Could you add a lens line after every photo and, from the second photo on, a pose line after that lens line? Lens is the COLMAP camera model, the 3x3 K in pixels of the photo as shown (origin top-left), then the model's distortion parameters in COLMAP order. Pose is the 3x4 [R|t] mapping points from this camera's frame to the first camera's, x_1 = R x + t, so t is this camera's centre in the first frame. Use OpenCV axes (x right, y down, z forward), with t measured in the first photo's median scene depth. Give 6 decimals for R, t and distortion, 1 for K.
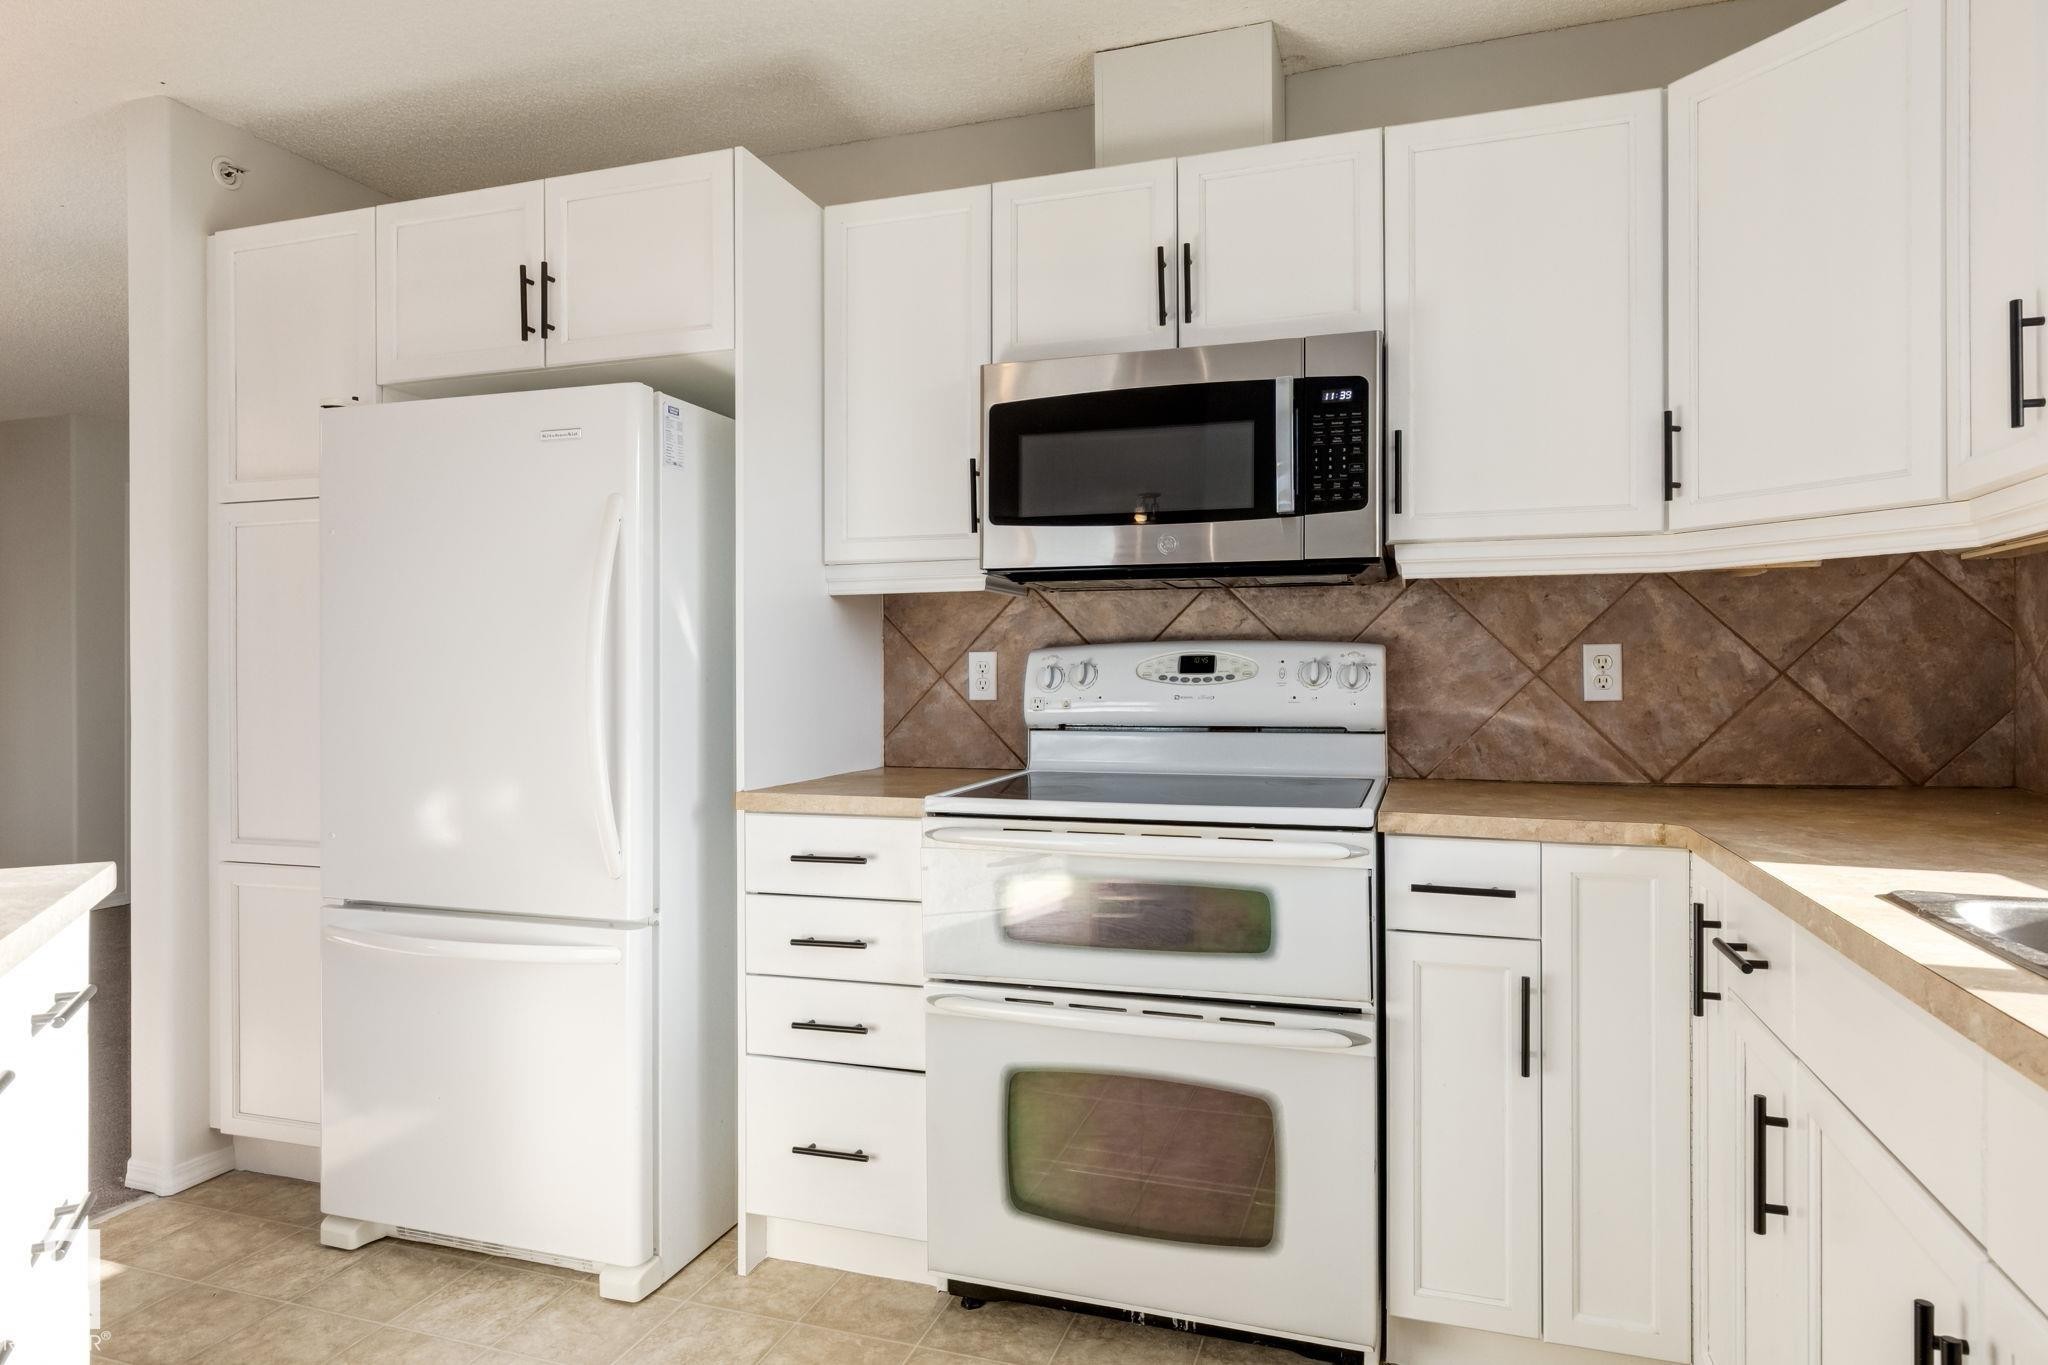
lens RADIAL K [[1313.9, 0, 1031.8], [0, 1313.9, 671.3], [0, 0, 1]] dist [0.014966, -0.004637]
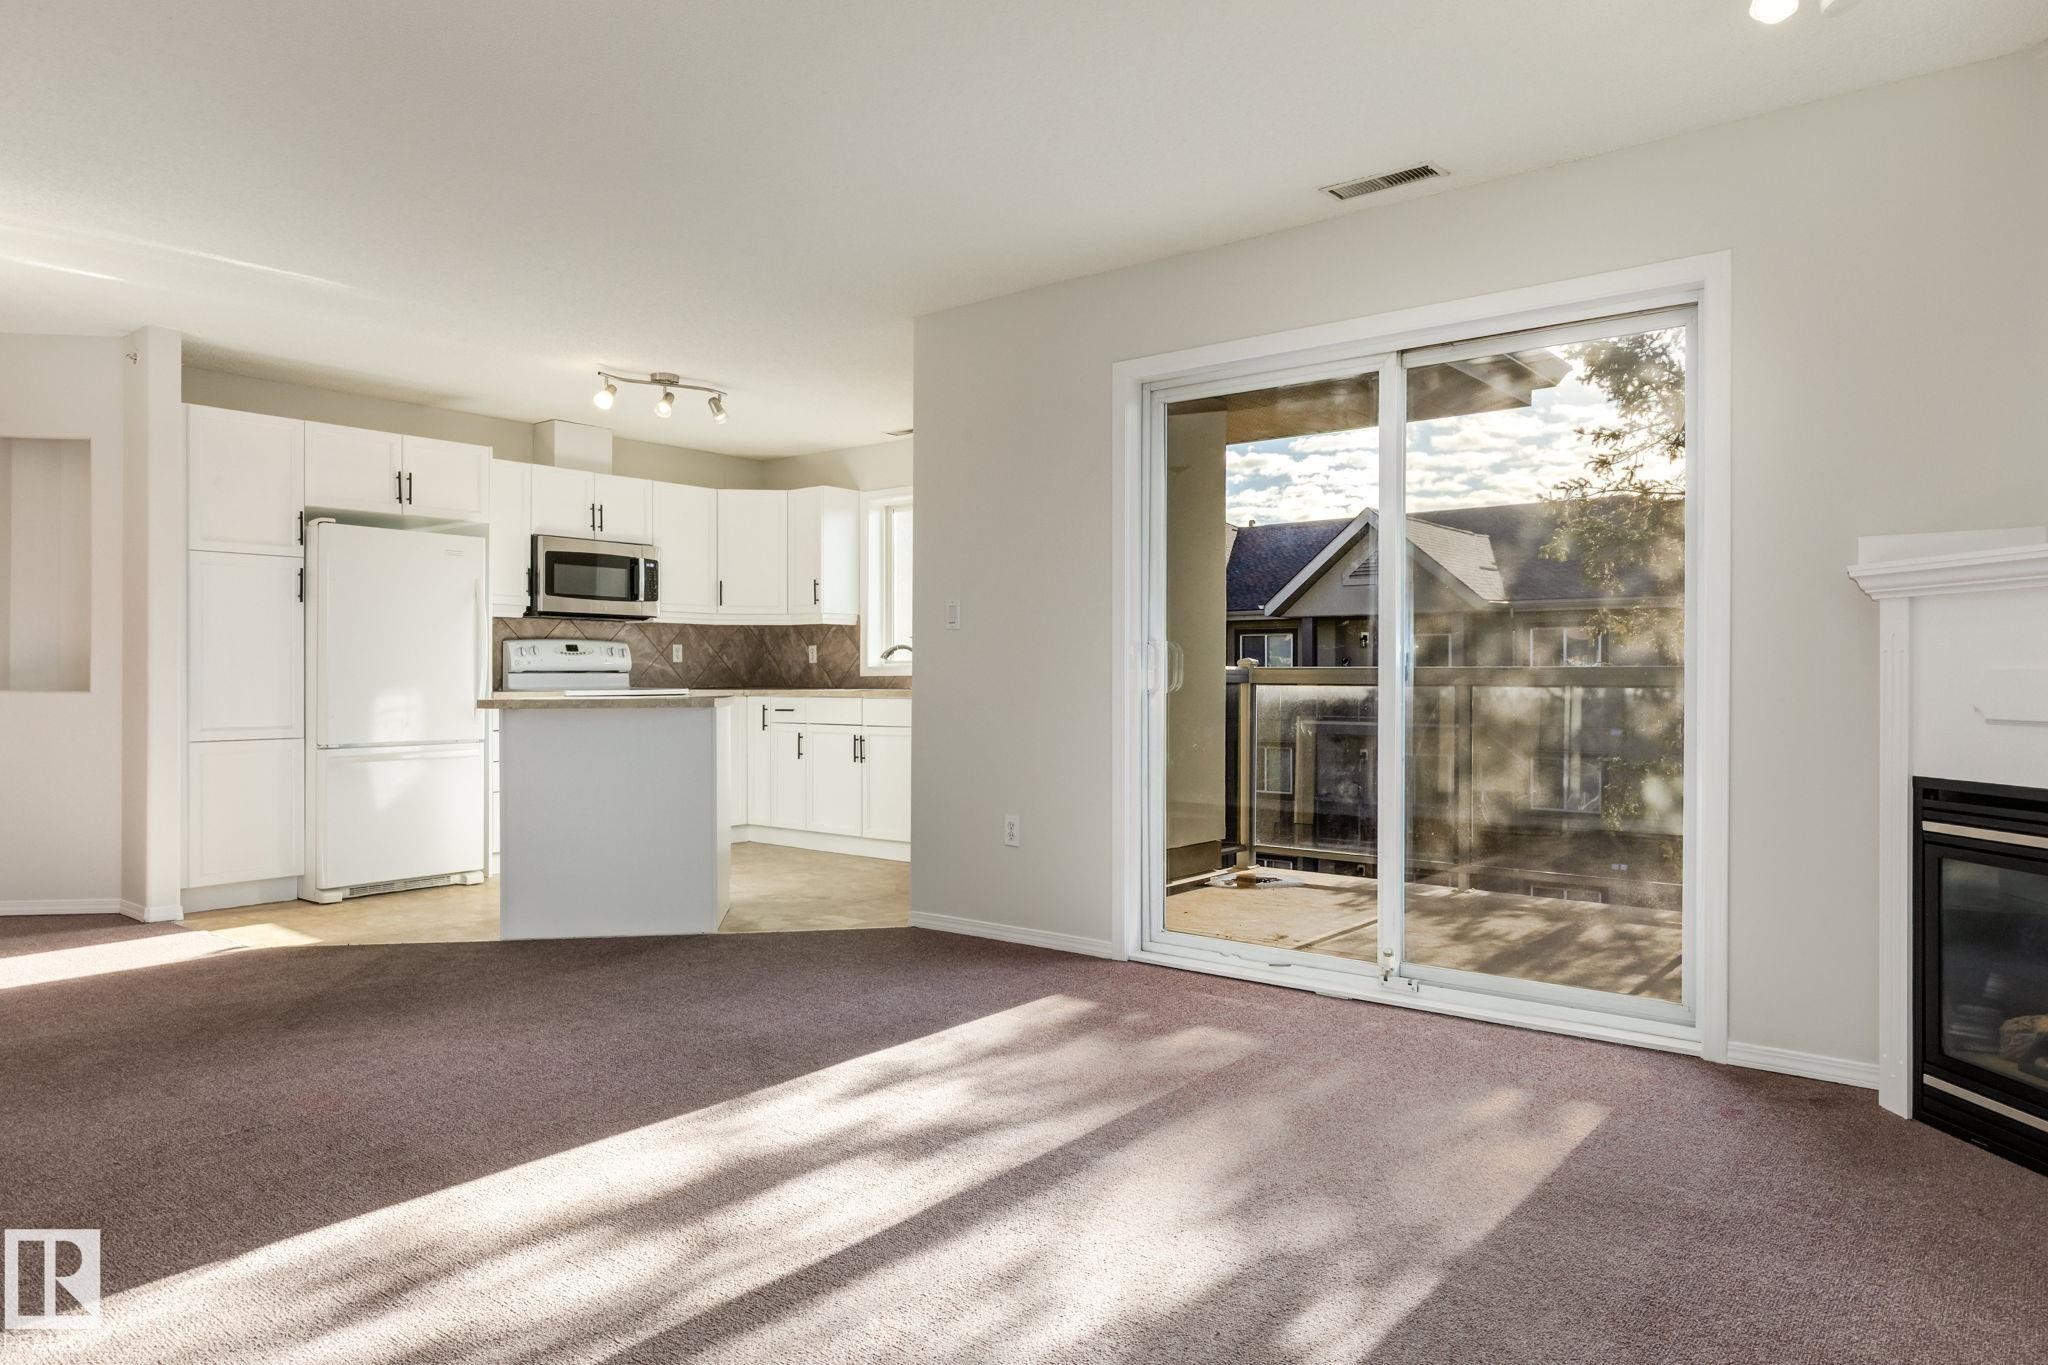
lens RADIAL K [[1313.9, 0, 1029.7], [0, 1313.9, 675.8], [0, 0, 1]] dist [0.014966, -0.004637]
pose [[0.327183, 0.002118, 0.944959, -2.298651], [-0.008783, 0.999961, 0.000799, 0.045260], [-0.944920, -0.008561, 0.327189, -0.850873]]
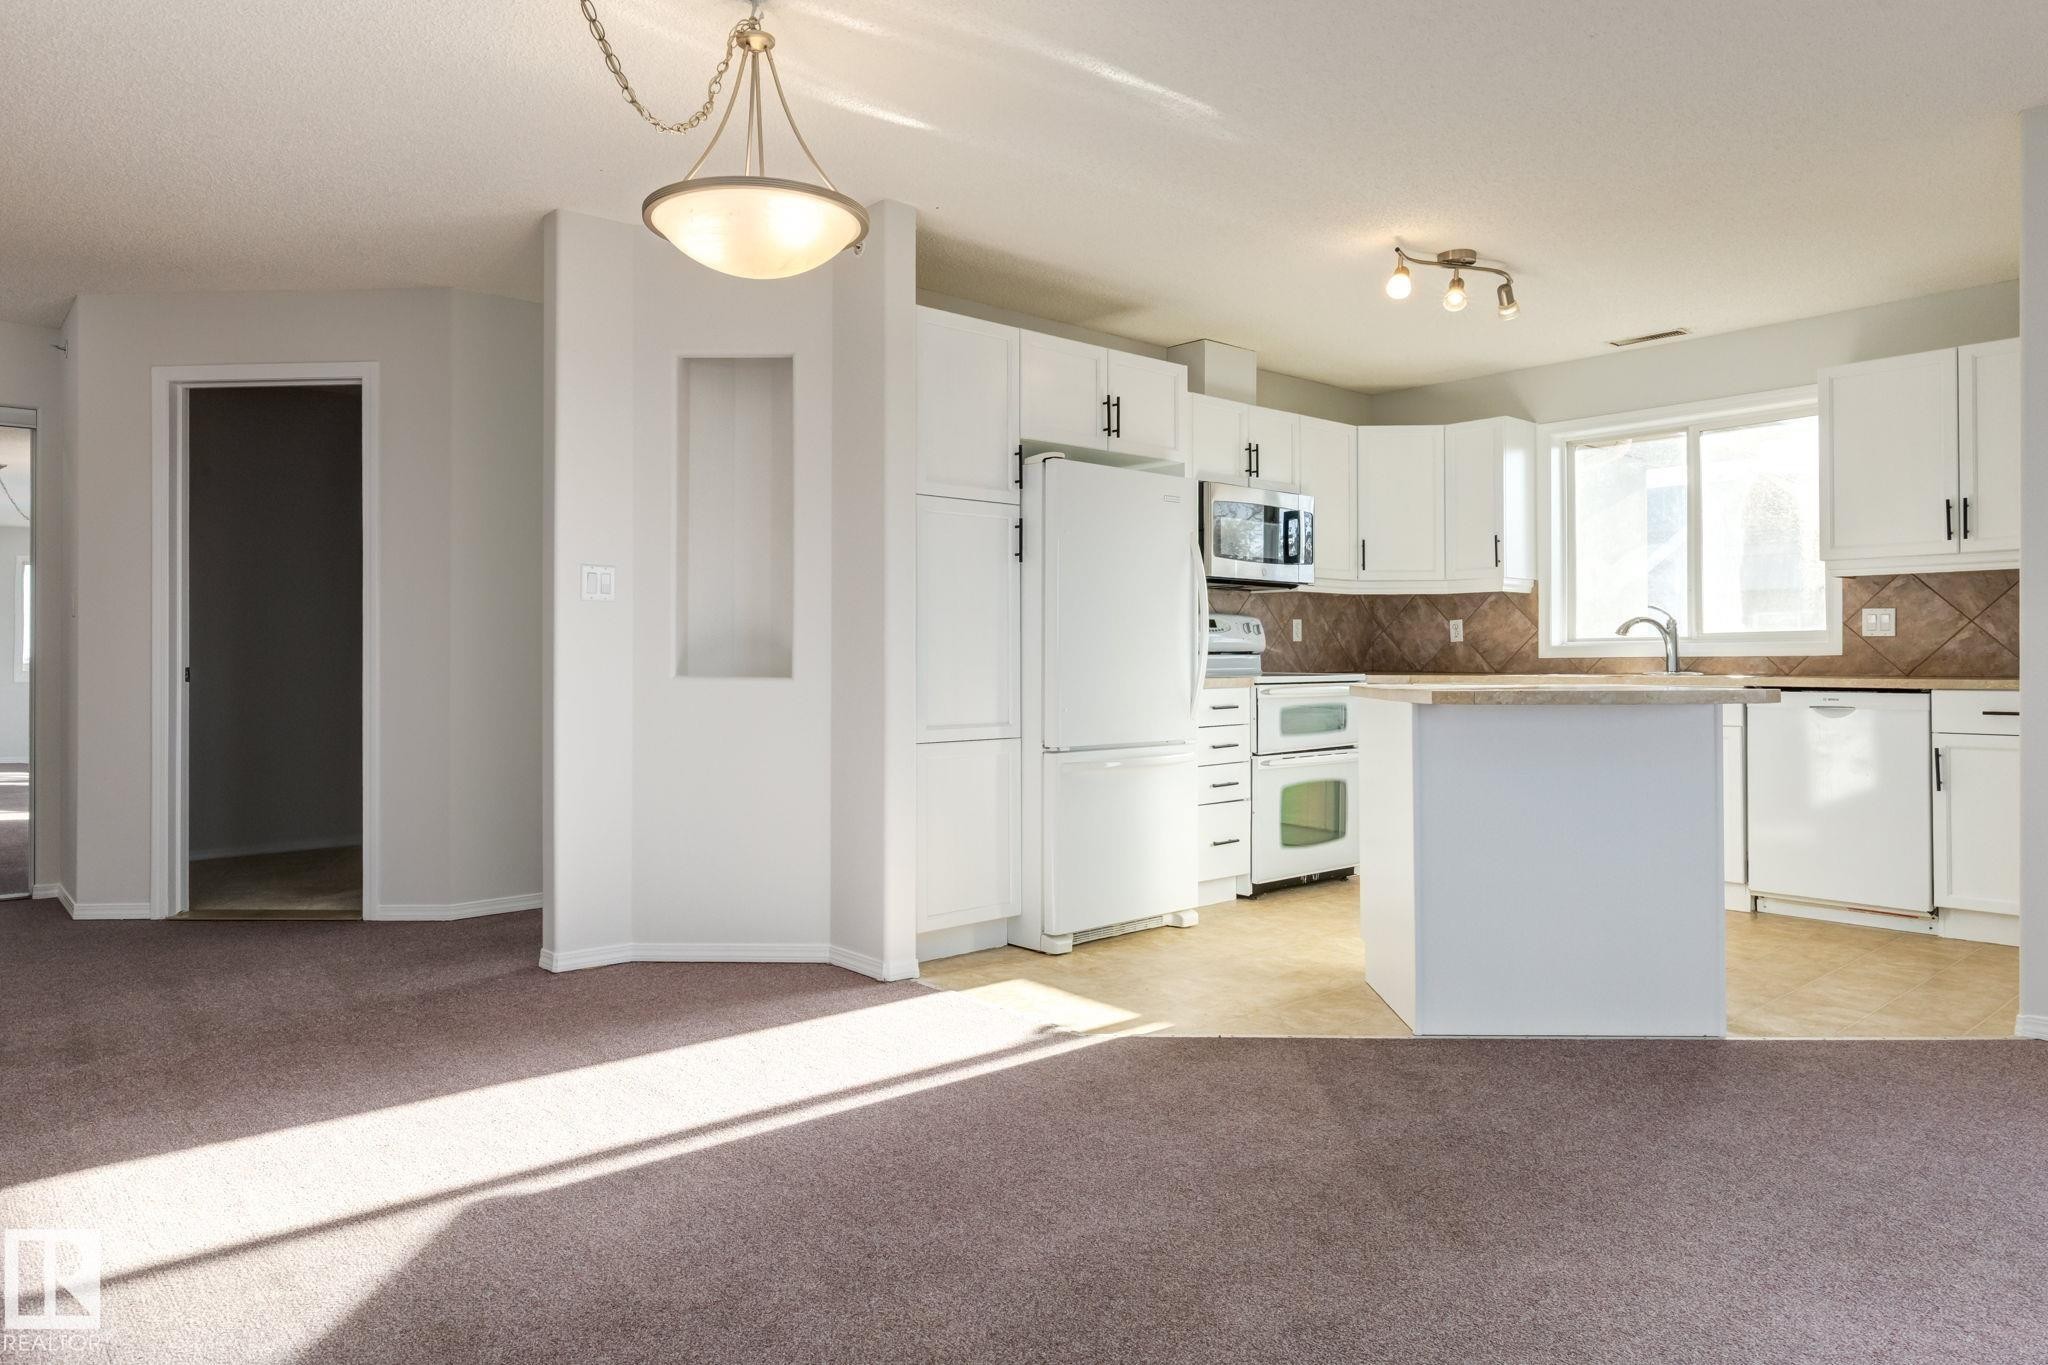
lens RADIAL K [[1313.9, 0, 1004.0], [0, 1313.9, 654.1], [0, 0, 1]] dist [0.014966, -0.004637]
pose [[0.481134, 0.004947, 0.876633, -2.107199], [-0.008262, 0.999965, -0.001109, 0.055466], [-0.876608, -0.006709, 0.481158, 0.259404]]
